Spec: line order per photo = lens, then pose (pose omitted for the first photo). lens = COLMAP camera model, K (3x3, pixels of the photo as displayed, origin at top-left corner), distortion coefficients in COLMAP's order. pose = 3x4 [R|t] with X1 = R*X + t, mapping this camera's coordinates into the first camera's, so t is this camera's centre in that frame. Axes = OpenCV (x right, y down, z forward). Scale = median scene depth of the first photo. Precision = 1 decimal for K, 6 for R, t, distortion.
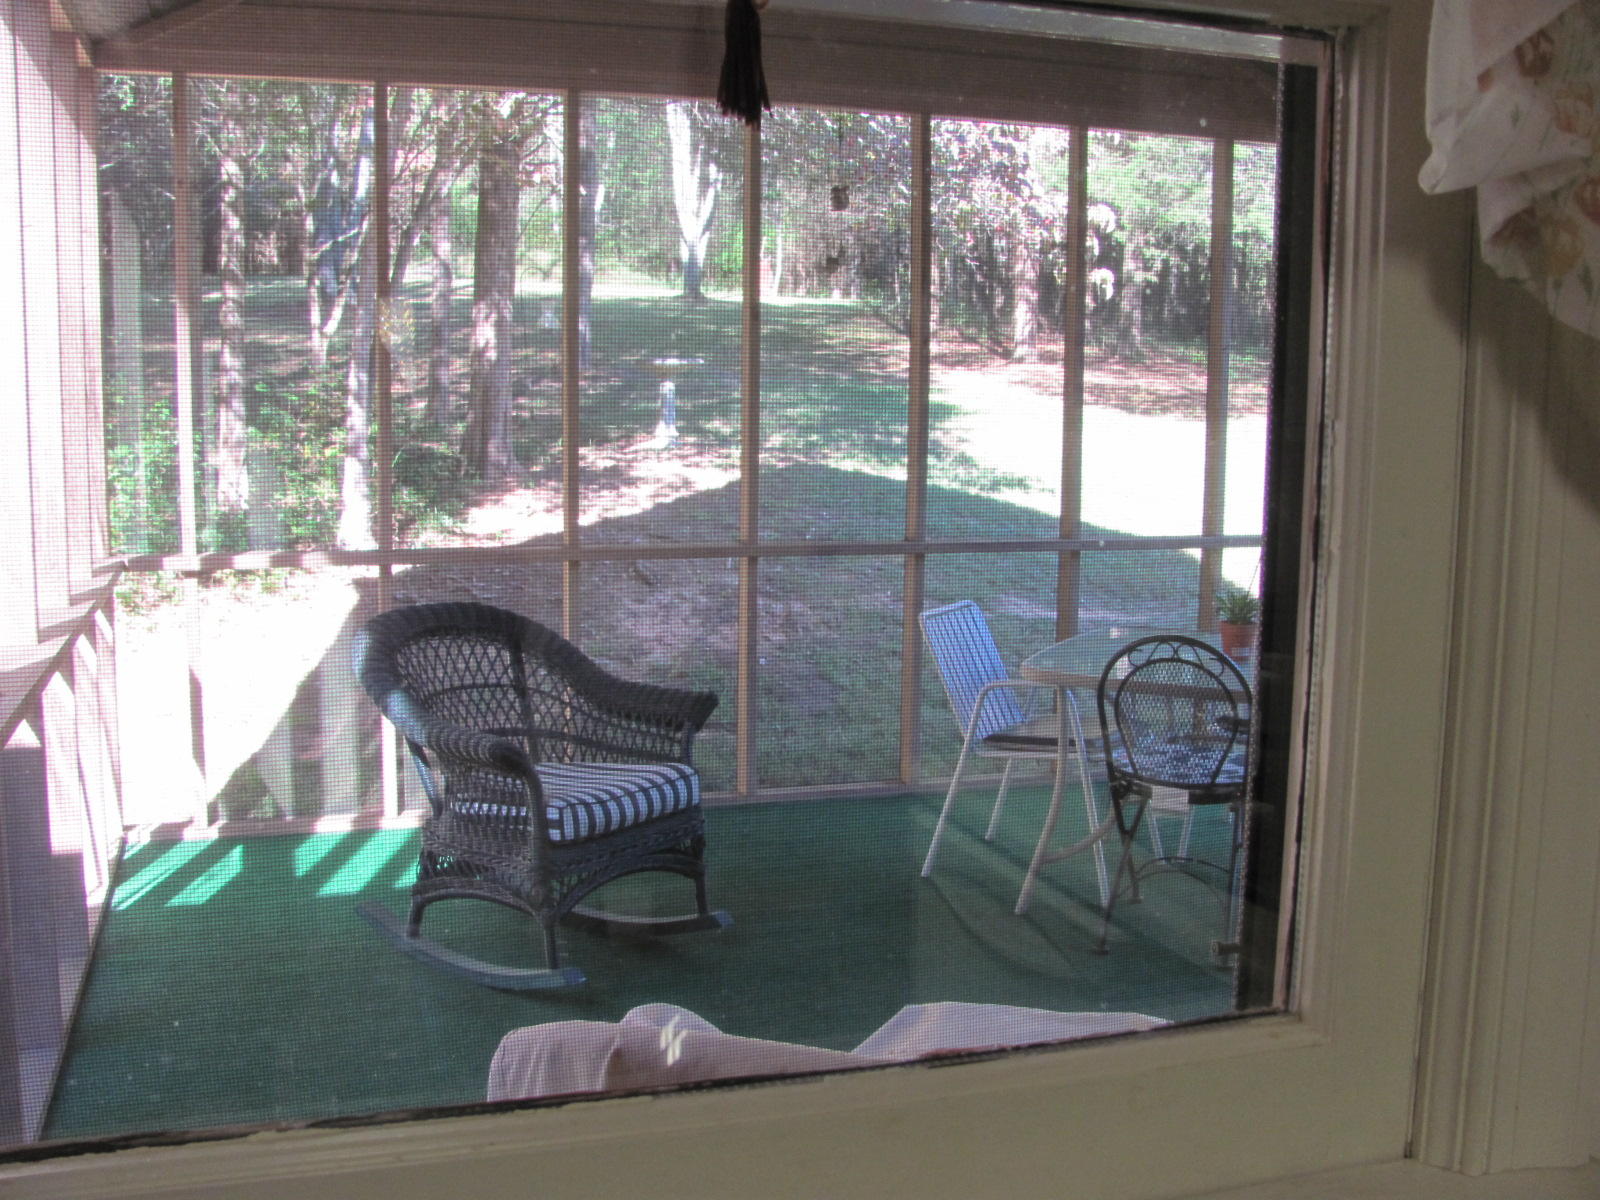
lens RADIAL K [[1697.7, 0, 796.7], [0, 1697.7, 591.1], [0, 0, 1]] dist [-0.220514, 0.273890]
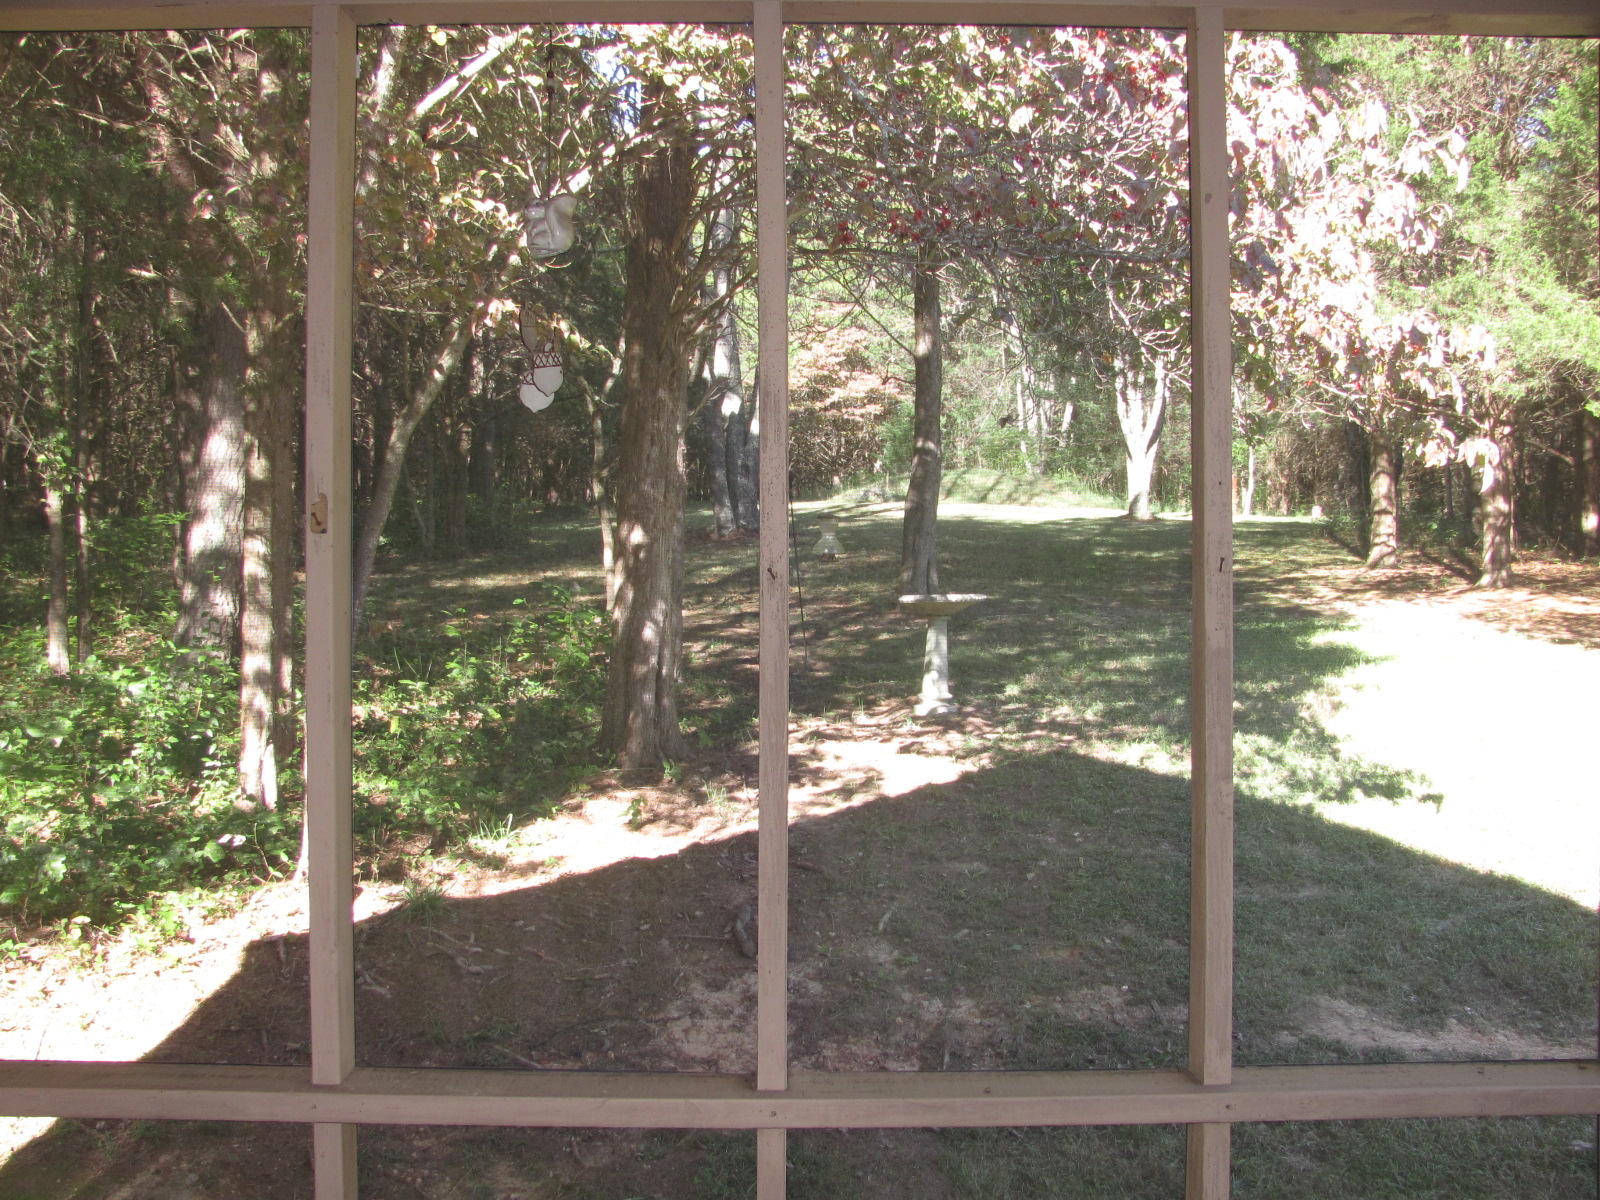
lens RADIAL K [[1697.7, 0, 796.7], [0, 1697.7, 591.1], [0, 0, 1]] dist [-0.220514, 0.273890]
pose [[0.956365, -0.009766, -0.292011, 0.098375], [-0.028426, 0.991590, -0.126260, -0.050278], [0.290788, 0.129051, 0.948044, 0.322537]]
